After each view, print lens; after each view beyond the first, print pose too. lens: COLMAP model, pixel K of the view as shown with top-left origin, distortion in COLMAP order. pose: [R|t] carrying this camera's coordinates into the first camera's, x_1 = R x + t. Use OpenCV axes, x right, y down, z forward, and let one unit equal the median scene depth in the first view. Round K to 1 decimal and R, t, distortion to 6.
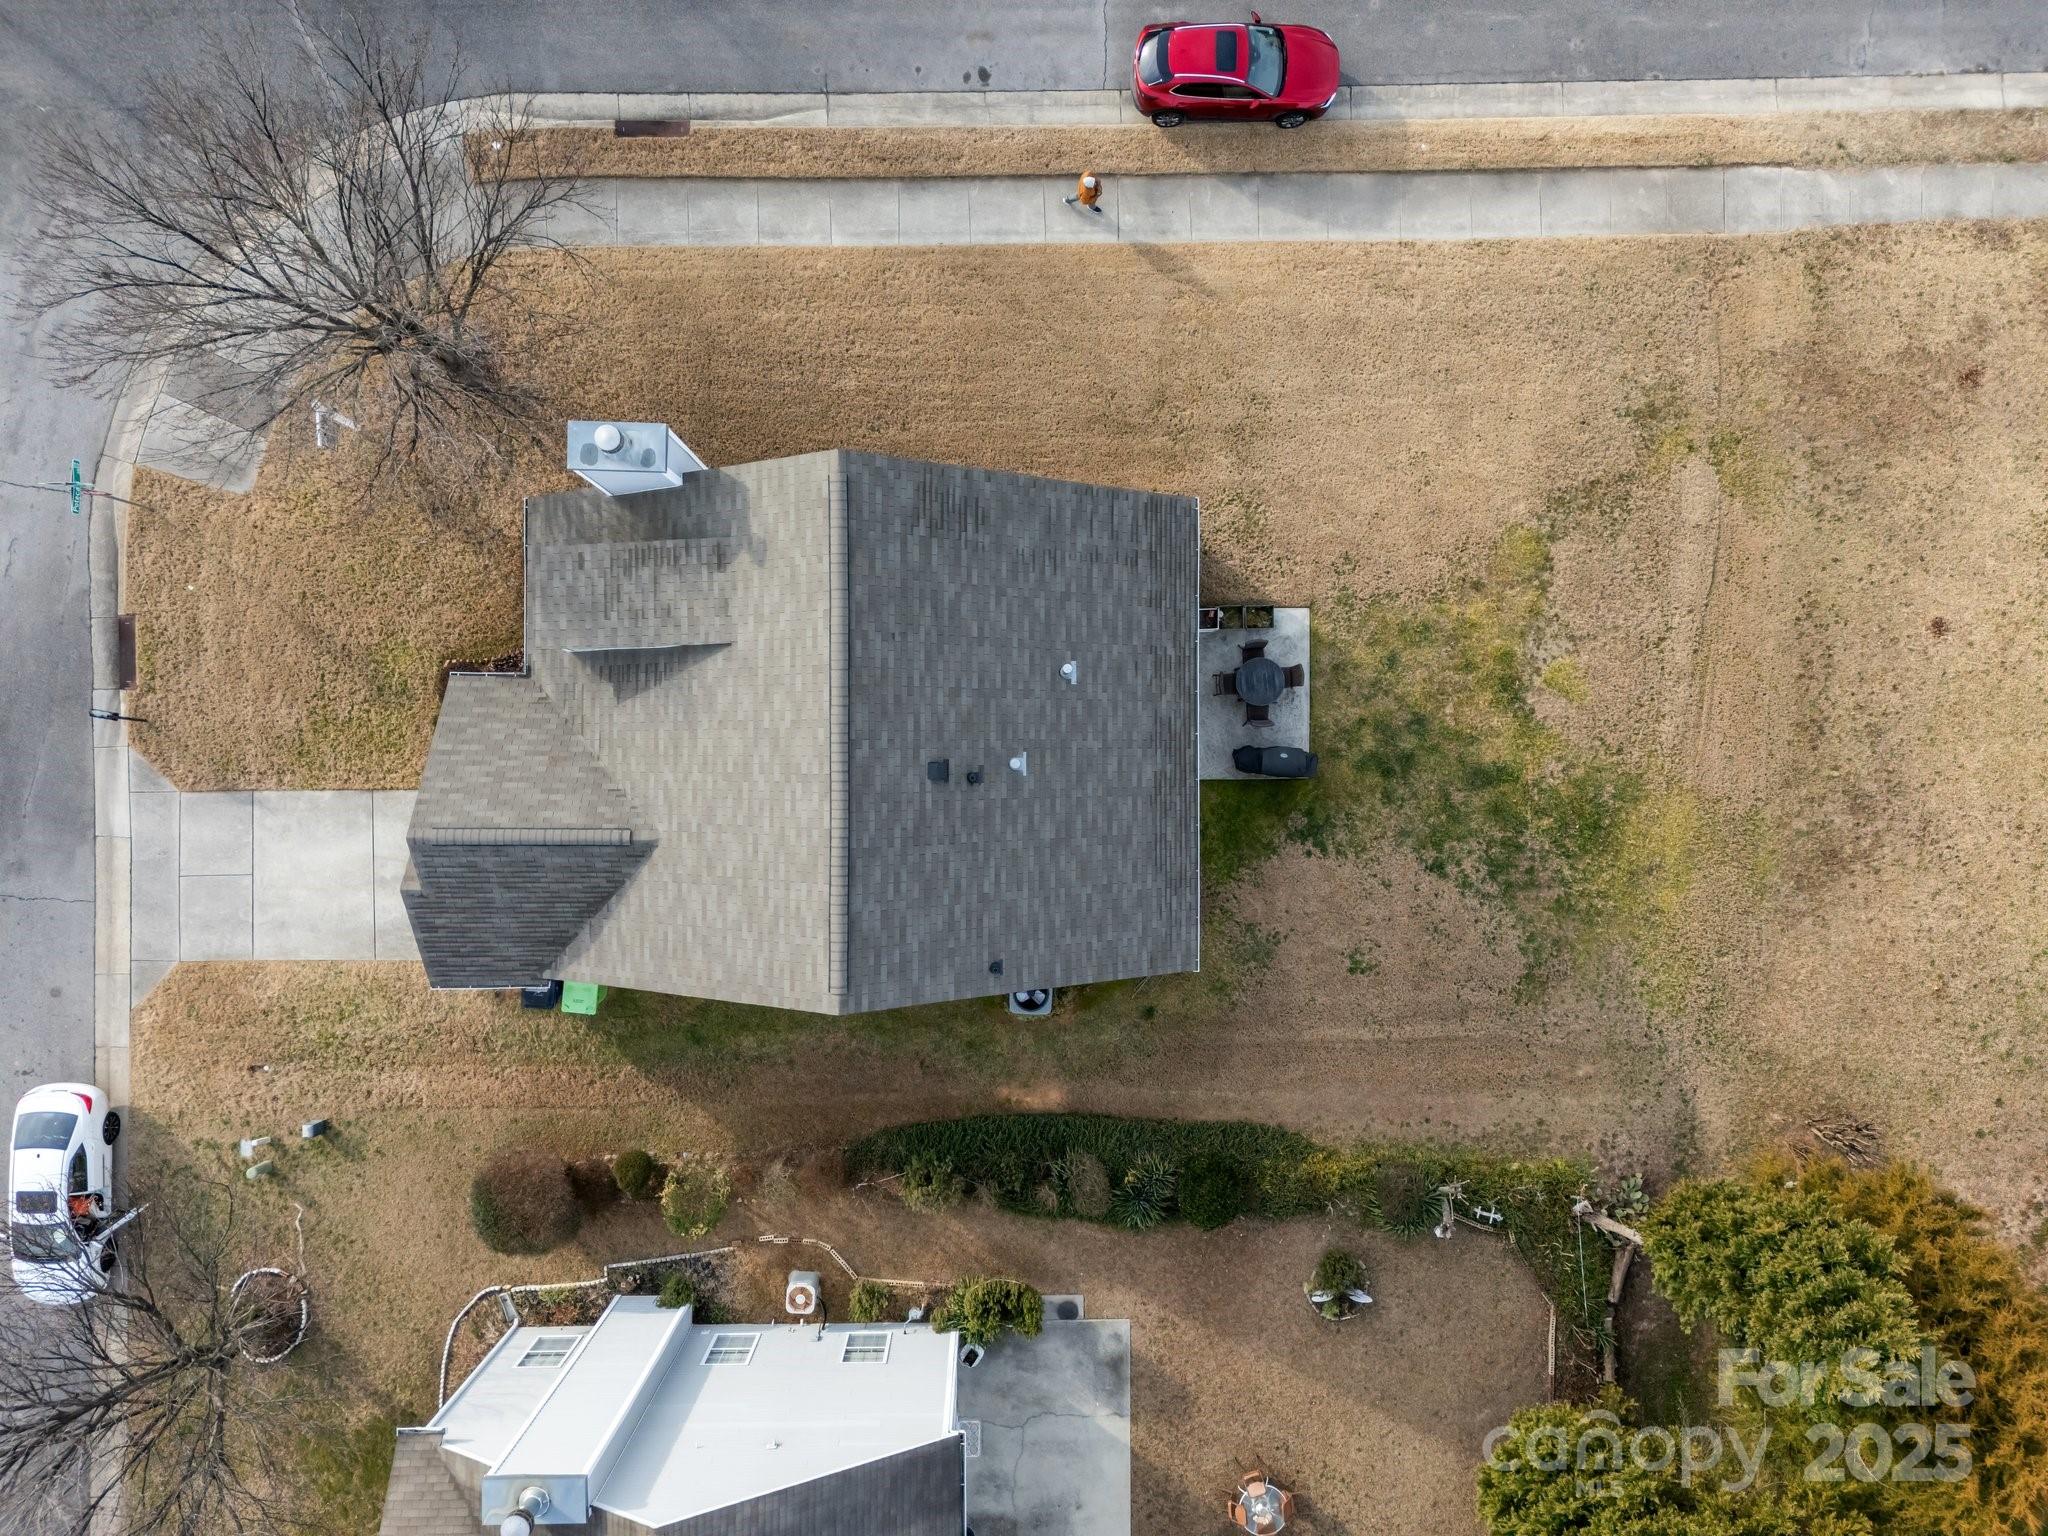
lens RADIAL K [[1521.3, 0, 1028.5], [0, 1521.3, 751.8], [0, 0, 1]] dist [0.078066, -0.085909]
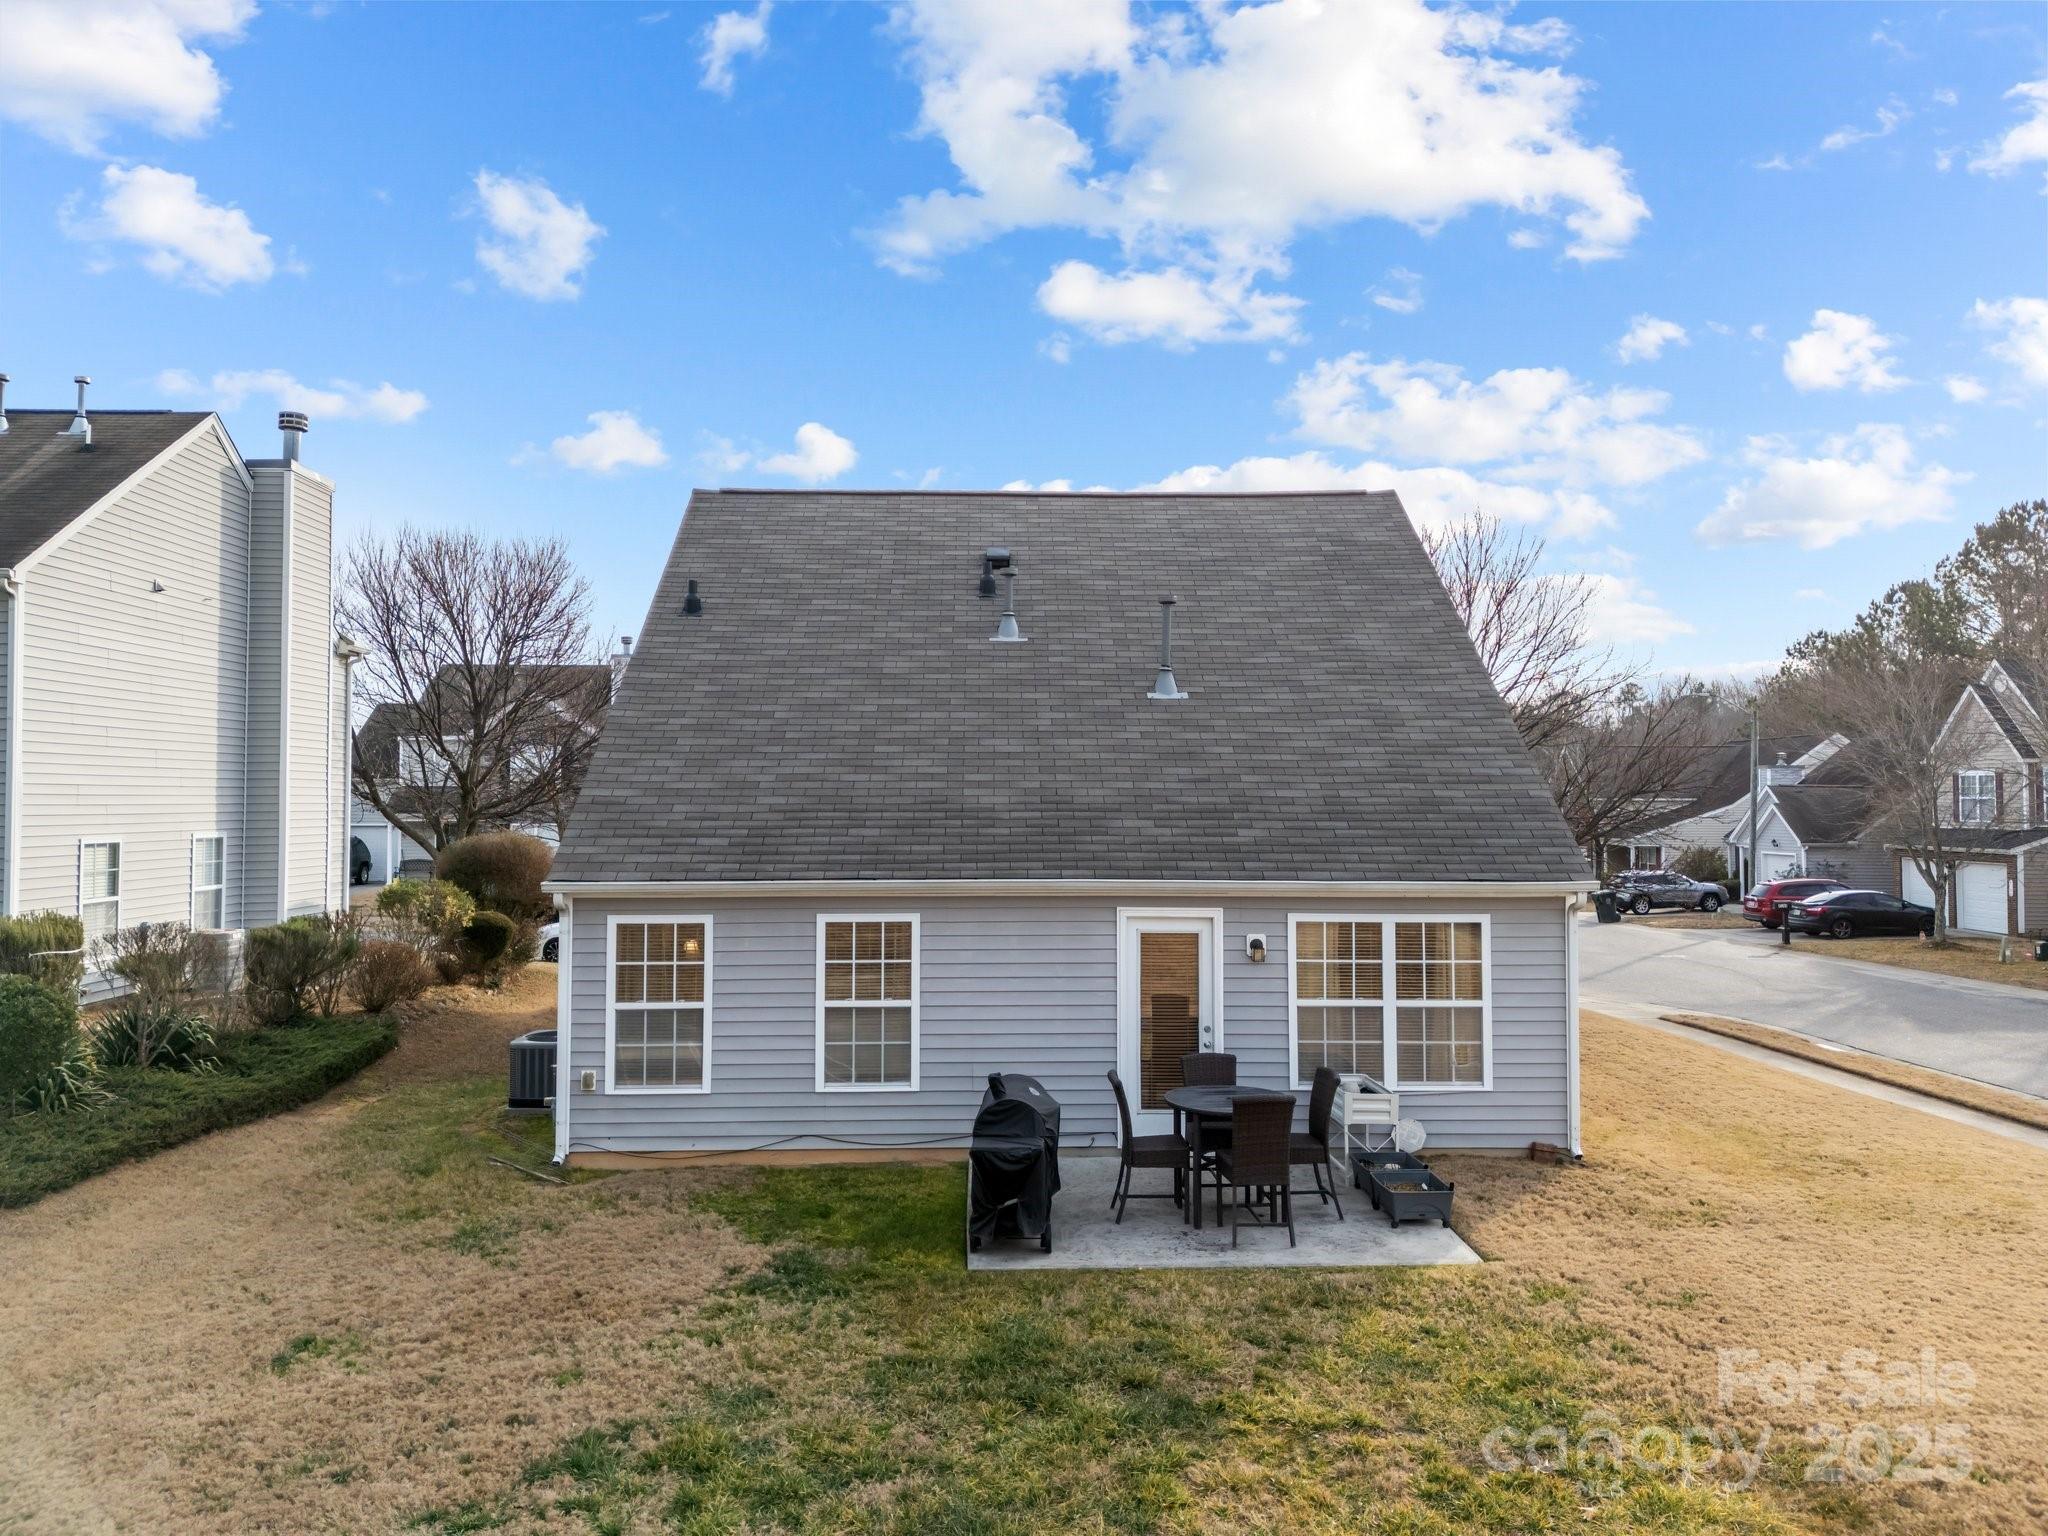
lens RADIAL K [[1521.3, 0, 1028.5], [0, 1521.3, 751.8], [0, 0, 1]] dist [0.078066, -0.085909]
pose [[0.028341, -0.040819, -0.998765, 0.515074], [-0.999561, -0.009842, -0.027961, 0.014031], [-0.008689, 0.999118, -0.041080, 0.897235]]
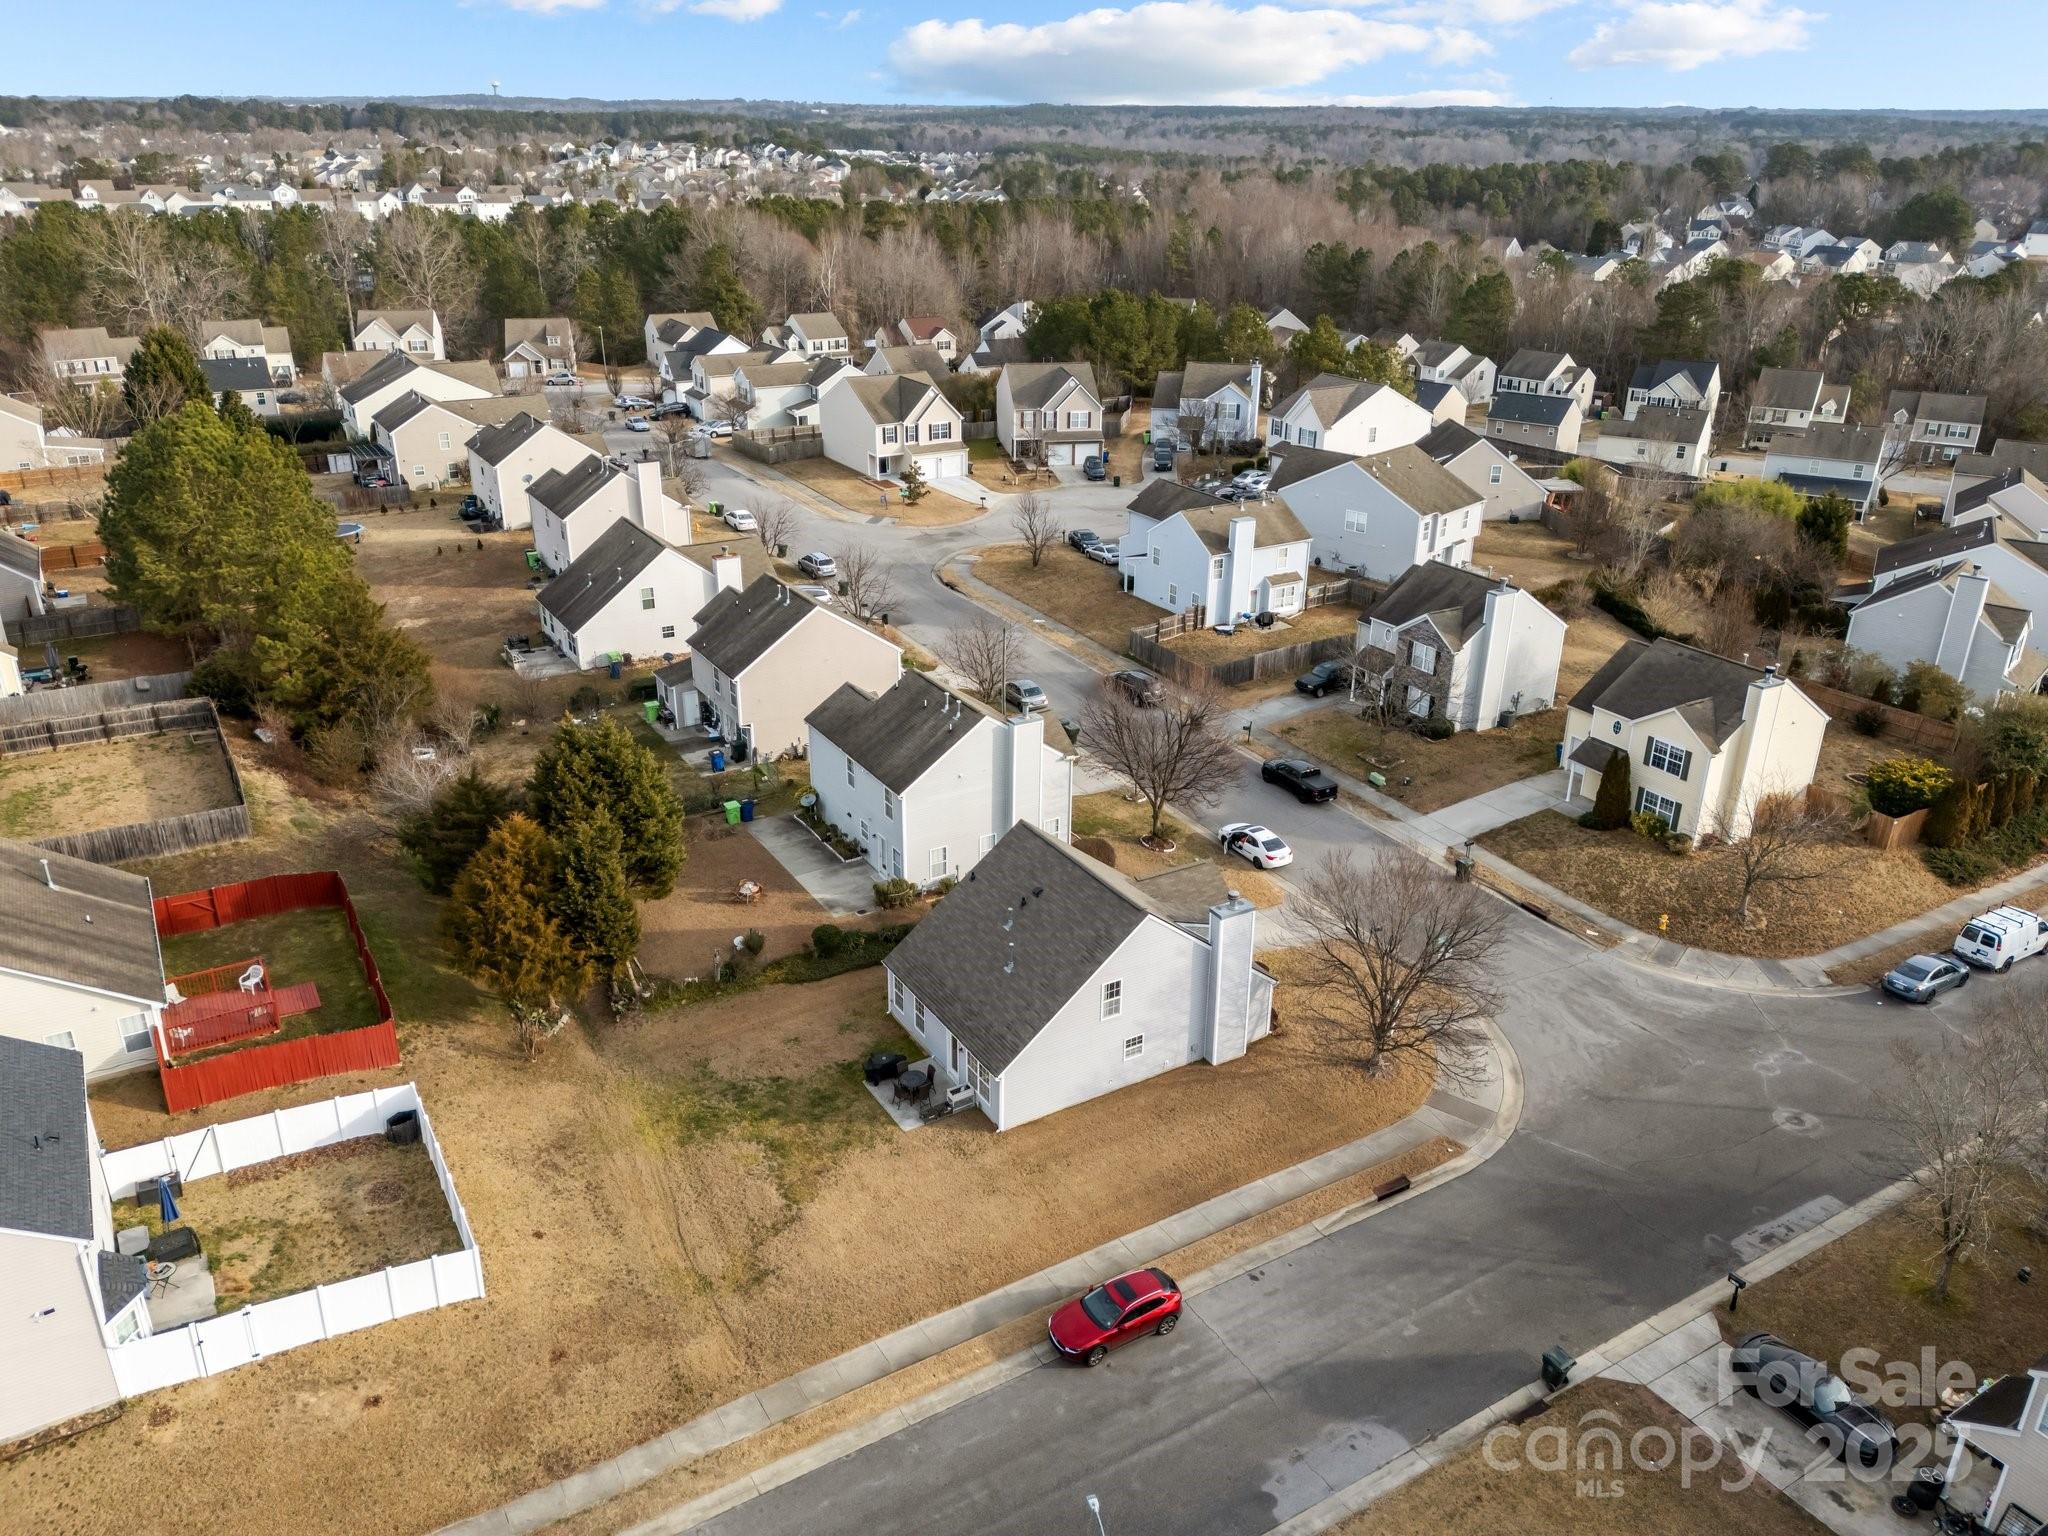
lens RADIAL K [[1511.4, 0, 1024.0], [0, 1511.4, 768.0], [0, 0, 1]] dist [0.044240, -0.003692]
pose [[-0.858236, 0.188427, -0.477417, 0.796084], [-0.512820, -0.353133, 0.782504, -1.336882], [-0.021147, 0.916402, 0.399700, -0.052709]]
